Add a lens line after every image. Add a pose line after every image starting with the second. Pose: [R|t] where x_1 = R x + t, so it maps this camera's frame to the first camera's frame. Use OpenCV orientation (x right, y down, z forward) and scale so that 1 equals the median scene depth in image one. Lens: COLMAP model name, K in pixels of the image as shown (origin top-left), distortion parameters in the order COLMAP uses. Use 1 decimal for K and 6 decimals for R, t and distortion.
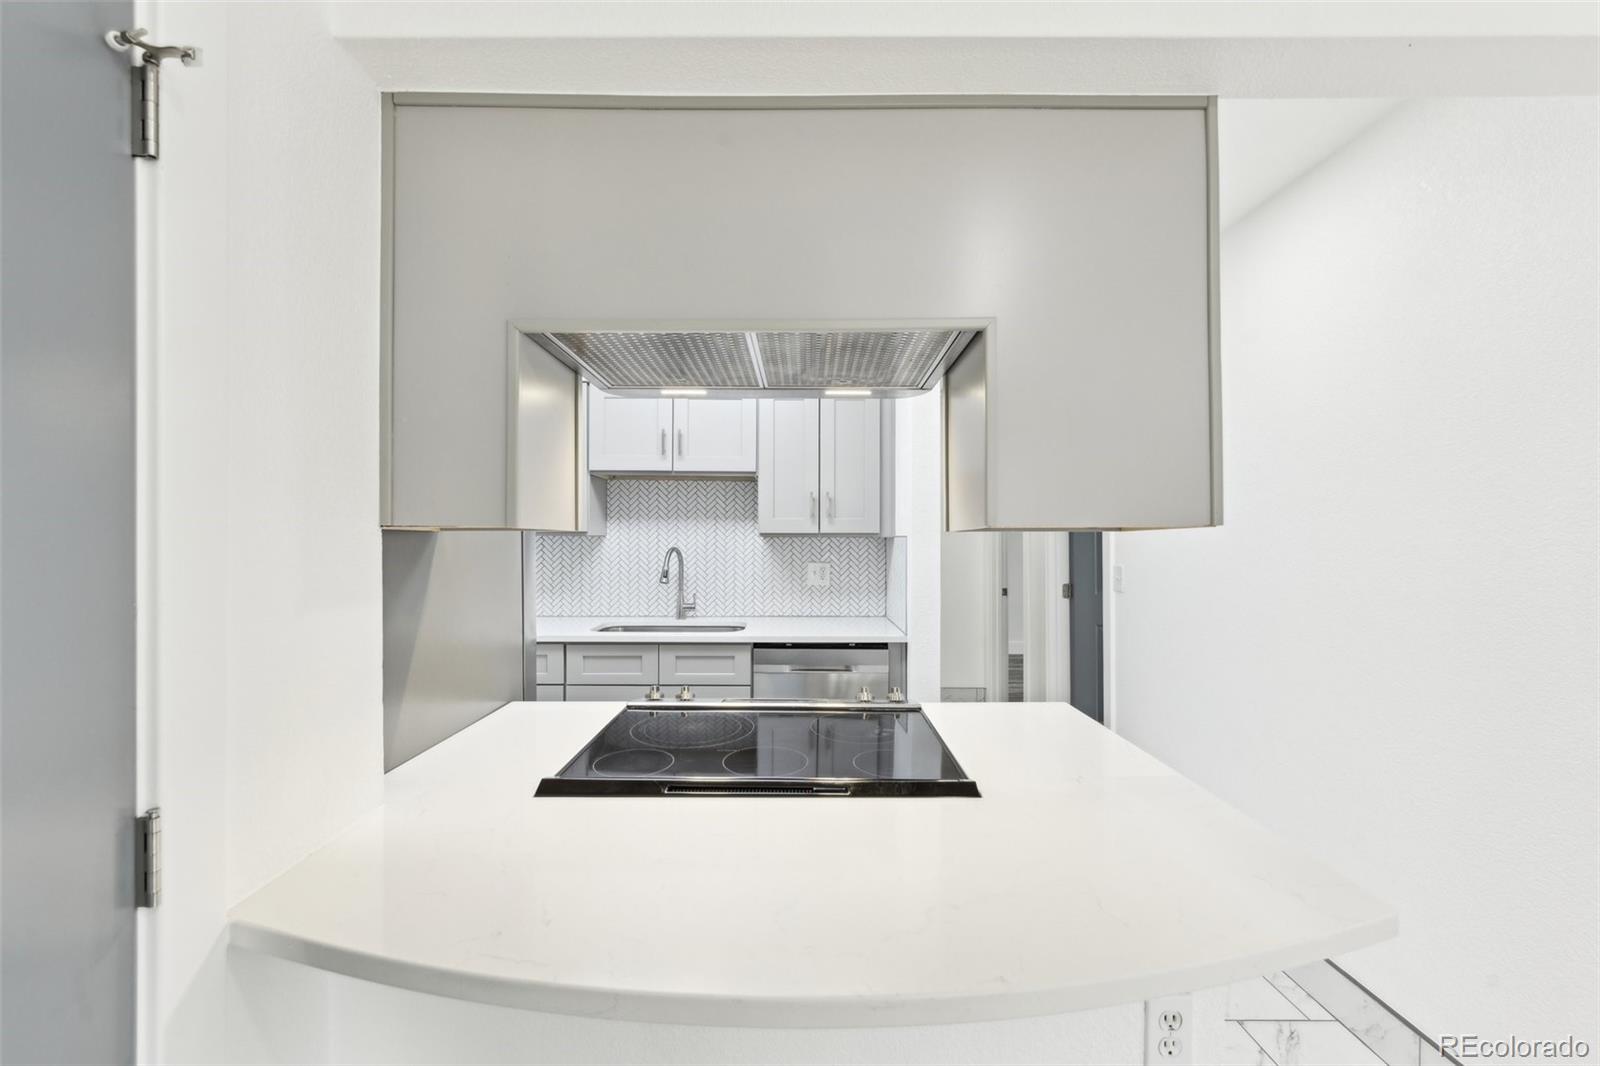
lens RADIAL K [[644.6, 0, 799.8], [0, 644.6, 537.7], [0, 0, 1]] dist [-0.000455, 0.000339]
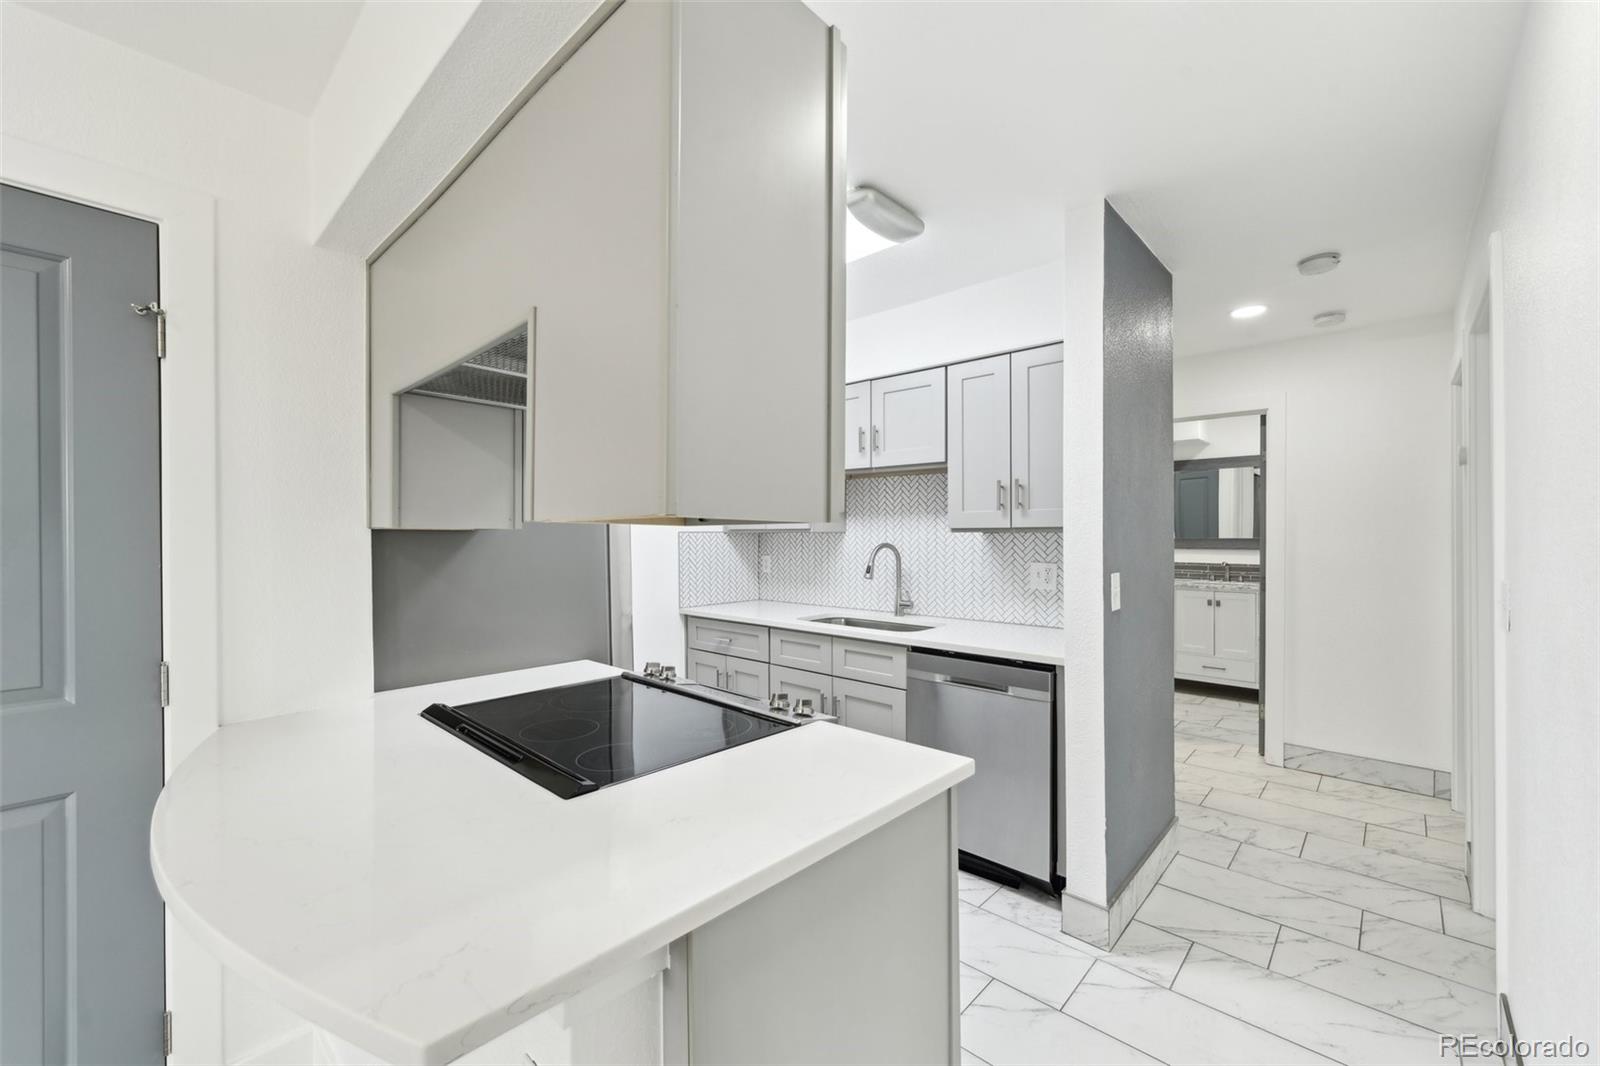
lens RADIAL K [[644.6, 0, 797.0], [0, 644.6, 539.3], [0, 0, 1]] dist [-0.000455, 0.000339]
pose [[0.727077, 0.000024, -0.686556, 0.404896], [0.004792, 0.999975, 0.005110, 0.002688], [0.686539, -0.007005, 0.727059, 0.182400]]
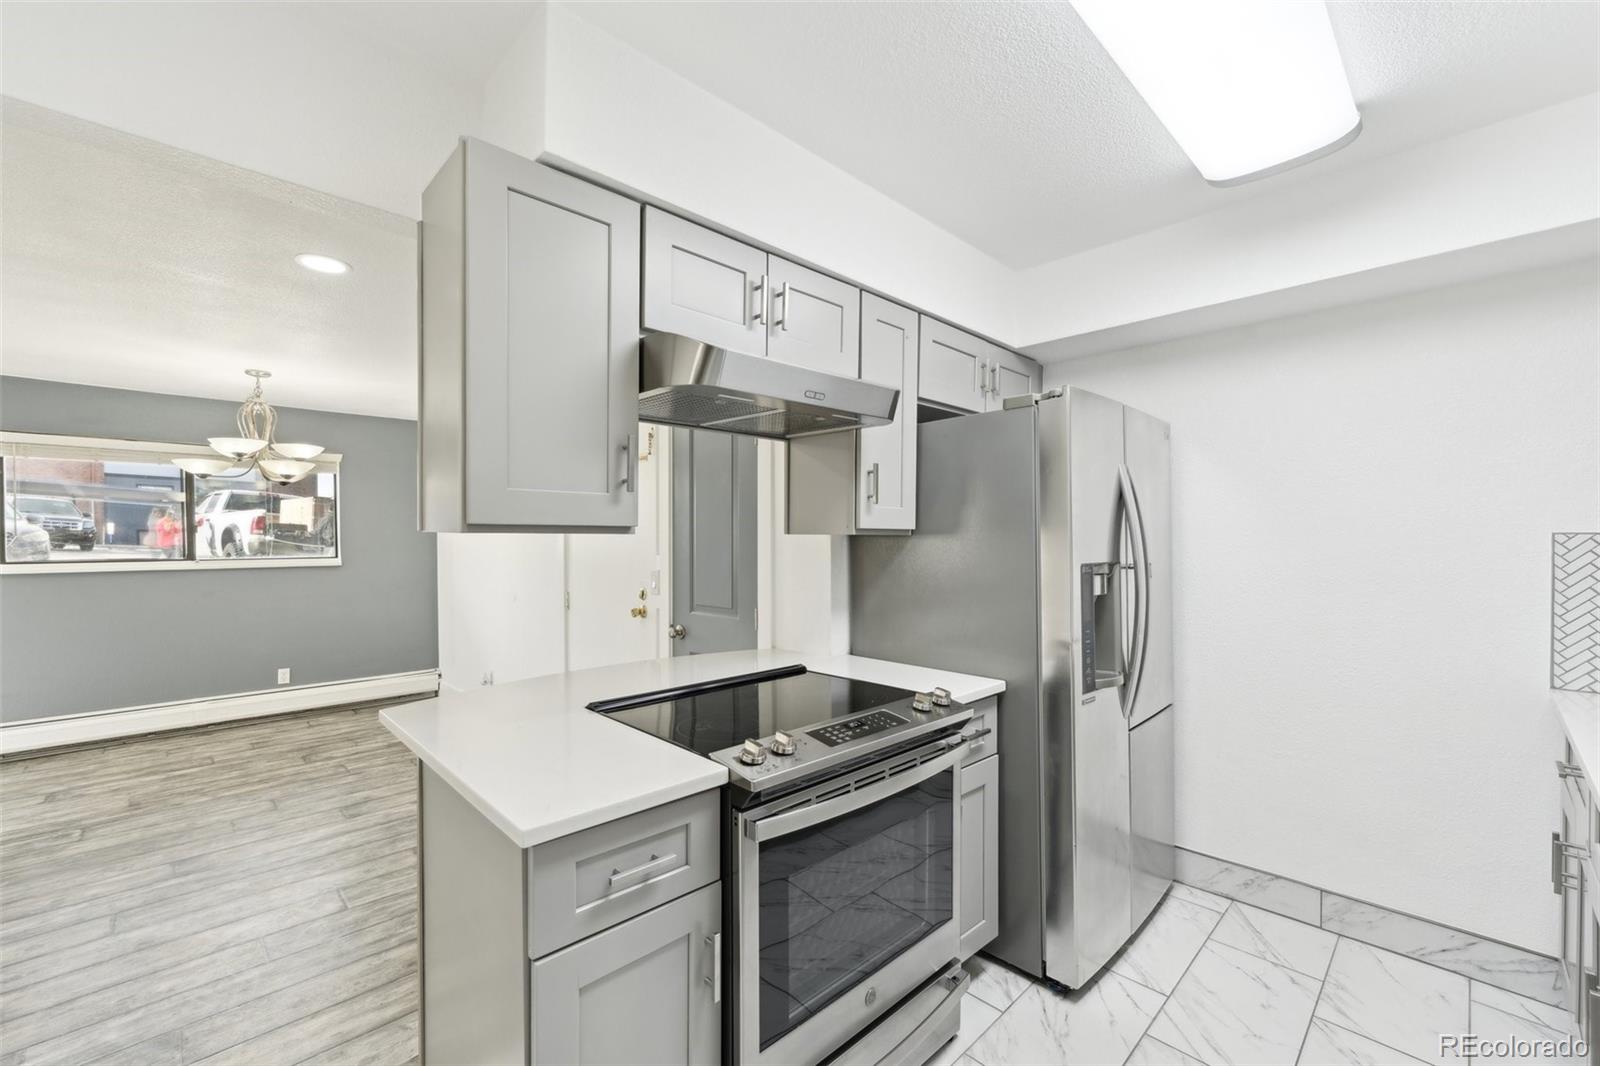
lens RADIAL K [[644.6, 0, 791.8], [0, 644.6, 548.8], [0, 0, 1]] dist [-0.000455, 0.000339]
pose [[-0.723814, 0.008193, -0.689946, 0.331695], [-0.001015, 0.999916, 0.012938, 0.001704], [0.689994, 0.010065, -0.723745, 0.833972]]
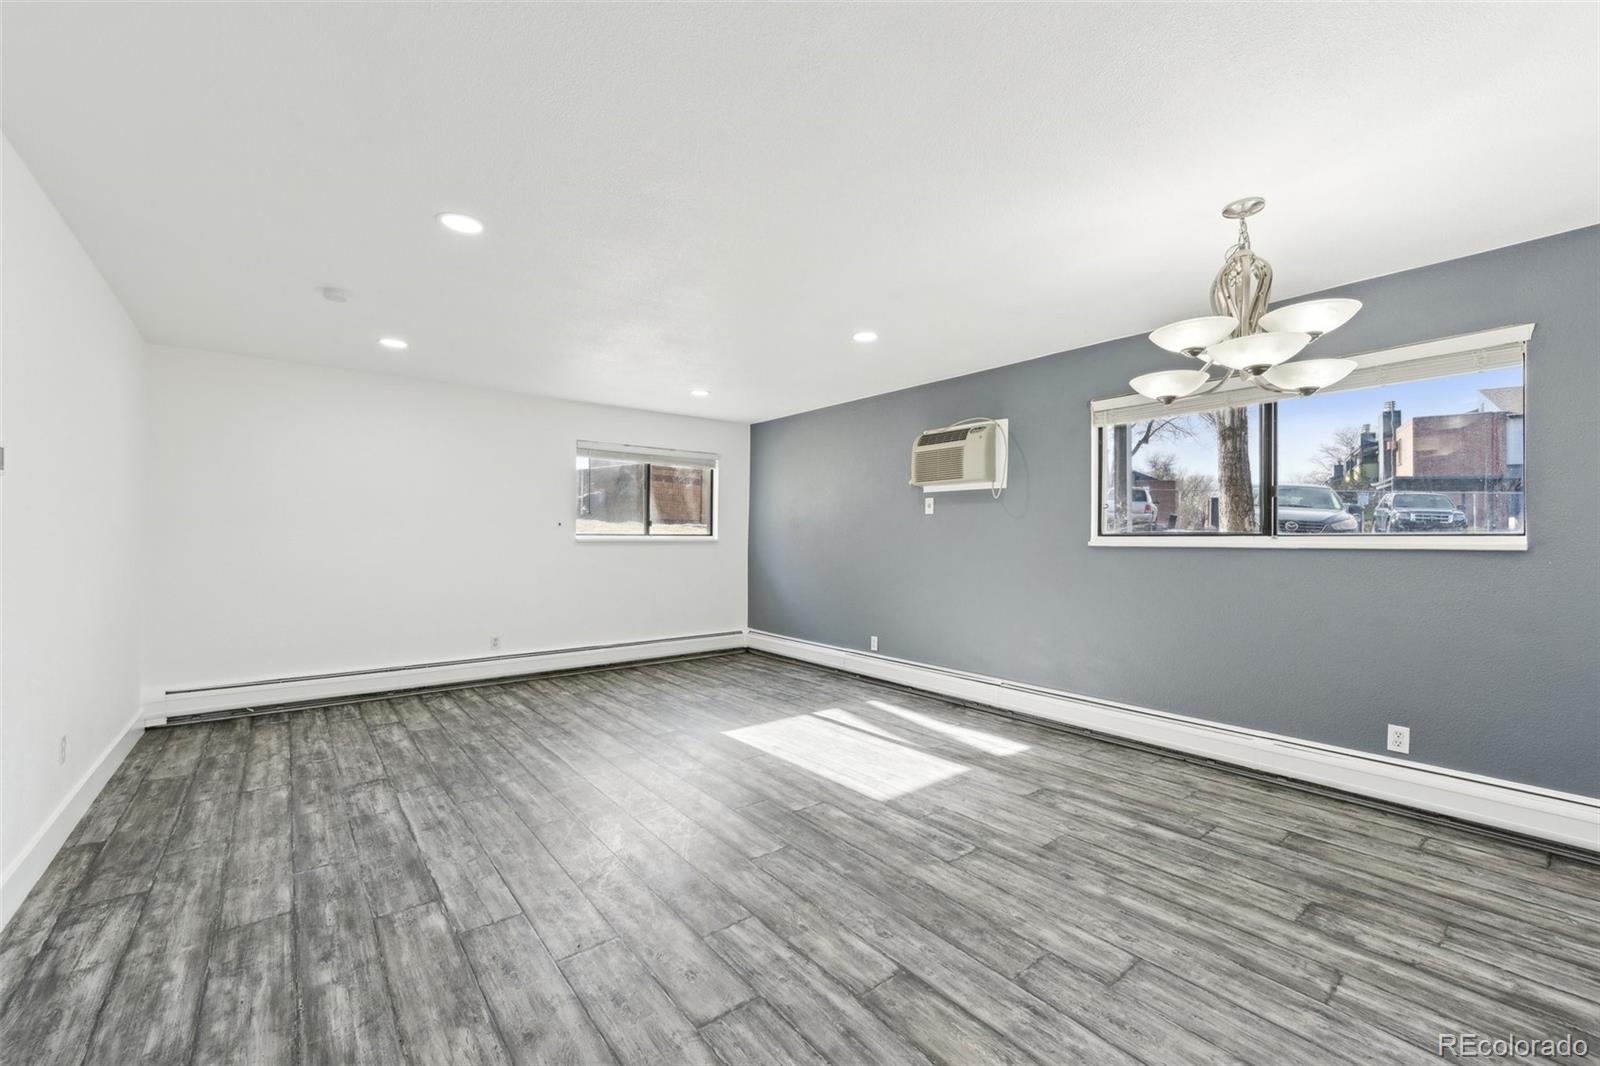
lens RADIAL K [[644.6, 0, 794.0], [0, 644.6, 539.7], [0, 0, 1]] dist [-0.000455, 0.000339]
pose [[-0.610909, -0.005360, 0.791682, -0.043234], [-0.001040, 0.999982, 0.005967, 0.049817], [-0.791700, 0.002822, -0.610904, 0.078867]]
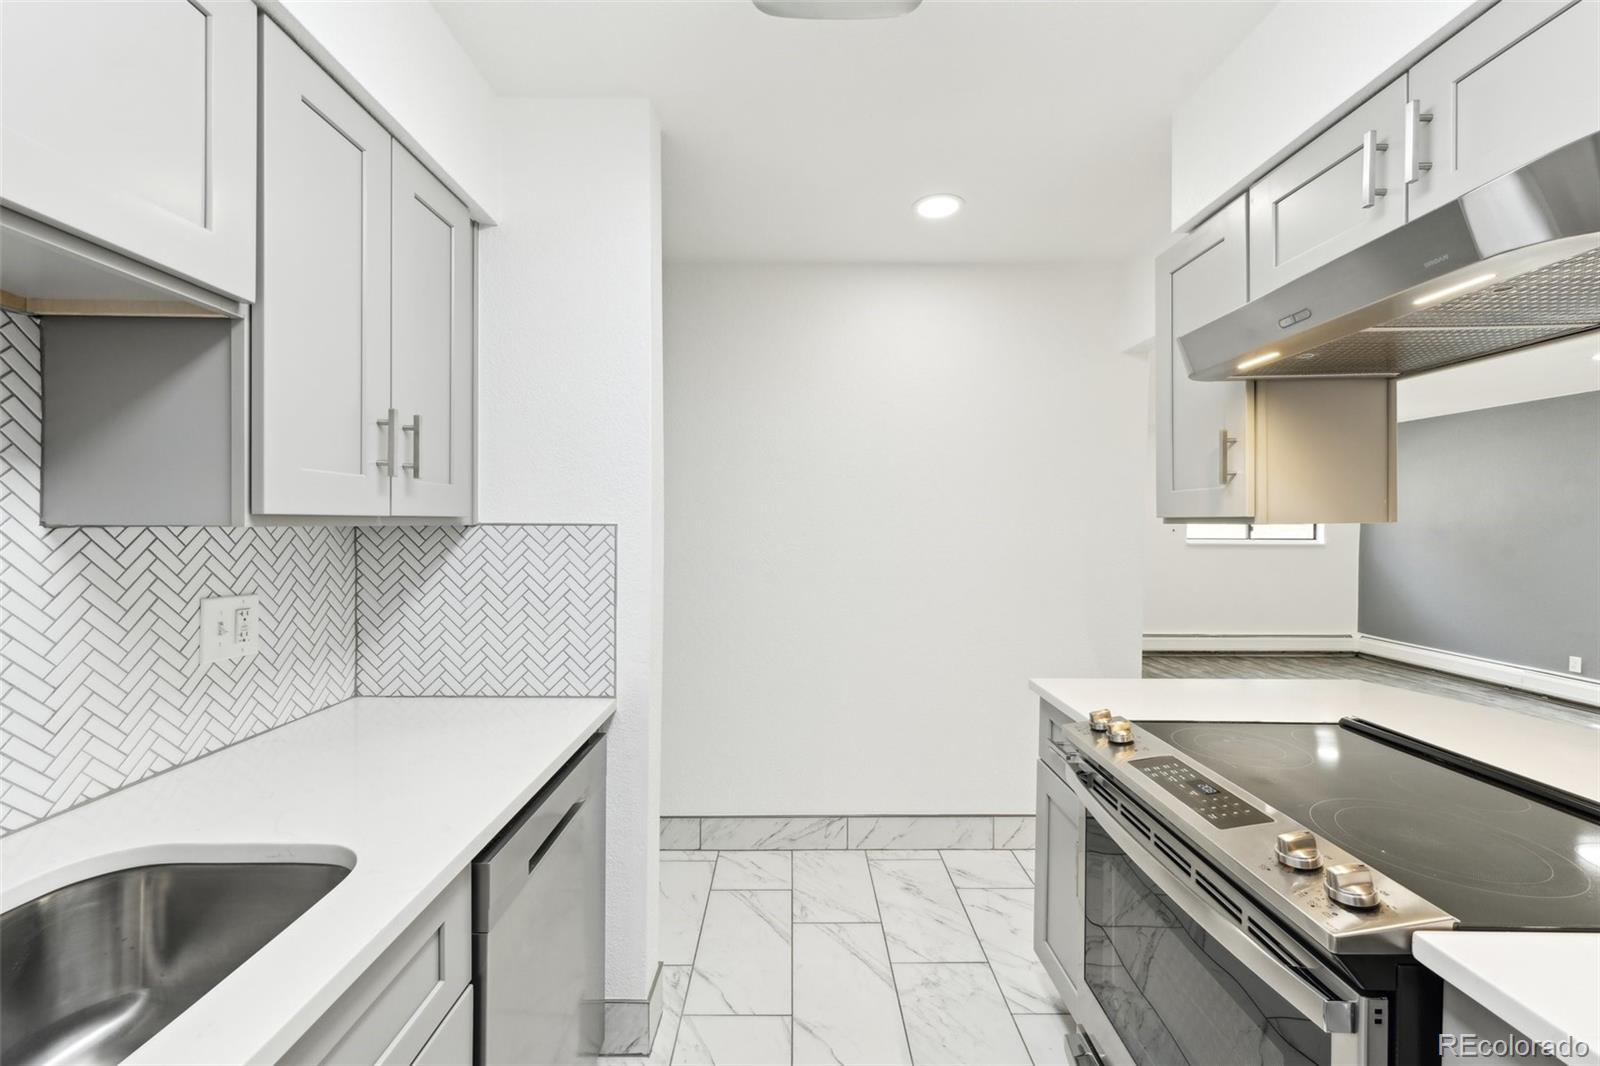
lens RADIAL K [[644.6, 0, 800.2], [0, 644.6, 530.4], [0, 0, 1]] dist [-0.000455, 0.000339]
pose [[-0.008262, -0.014329, 0.999863, -0.358256], [-0.003569, 0.999891, 0.014300, -0.004624], [-0.999959, -0.003451, -0.008313, 0.745036]]
